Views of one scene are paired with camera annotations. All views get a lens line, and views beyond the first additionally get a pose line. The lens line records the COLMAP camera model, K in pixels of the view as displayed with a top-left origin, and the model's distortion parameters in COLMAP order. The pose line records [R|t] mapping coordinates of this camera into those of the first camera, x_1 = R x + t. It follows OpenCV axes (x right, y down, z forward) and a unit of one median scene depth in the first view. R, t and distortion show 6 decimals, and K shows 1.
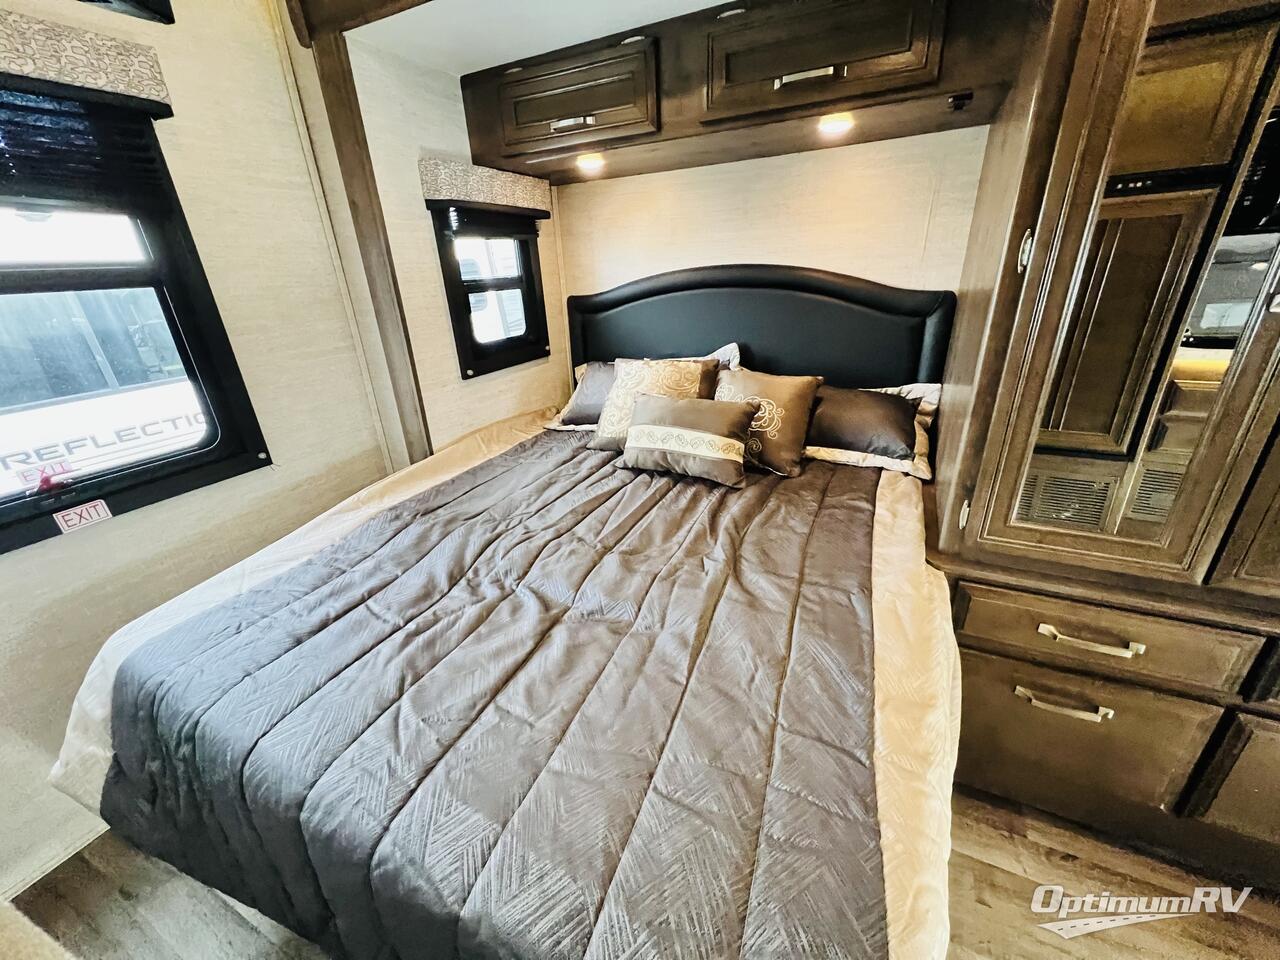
lens RADIAL K [[513.5, 0, 639.9], [0, 513.5, 480.8], [0, 0, 1]] dist [-0.001046, -0.000214]
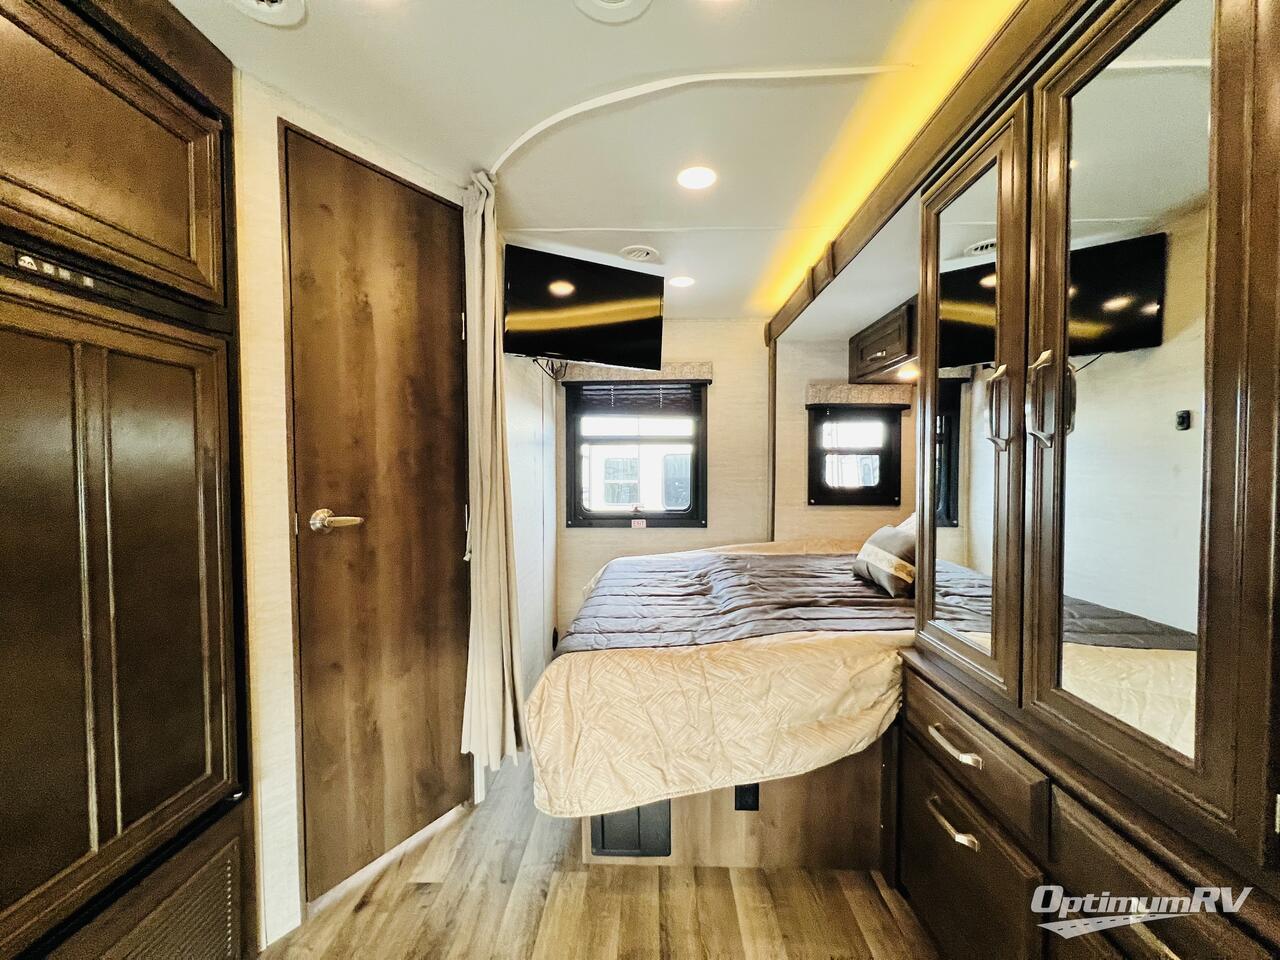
lens RADIAL K [[508.5, 0, 640.6], [0, 508.5, 482.3], [0, 0, 1]] dist [-0.000171, -0.000418]
pose [[0.418018, 0.067284, -0.905943, 0.959904], [-0.370027, 0.923387, -0.102157, 0.099223], [0.829663, 0.377927, 0.410890, -0.109709]]
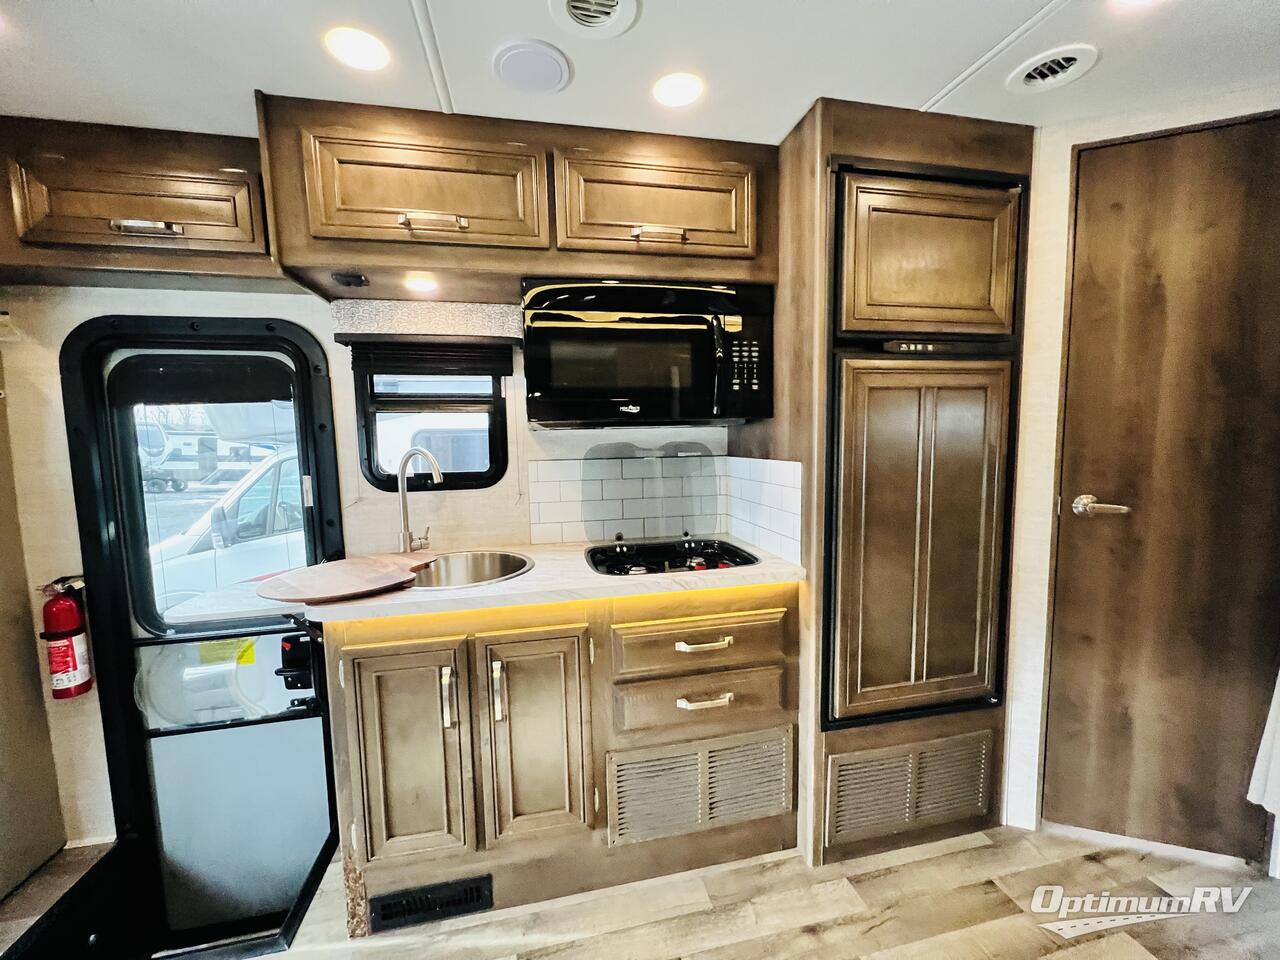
lens RADIAL K [[508.5, 0, 640.6], [0, 508.5, 482.3], [0, 0, 1]] dist [-0.000171, -0.000418]
pose [[-0.780185, 0.119315, -0.614065, 1.176137], [-0.195227, 0.886170, 0.420226, -0.001258], [0.594305, 0.447736, -0.668083, -0.058464]]
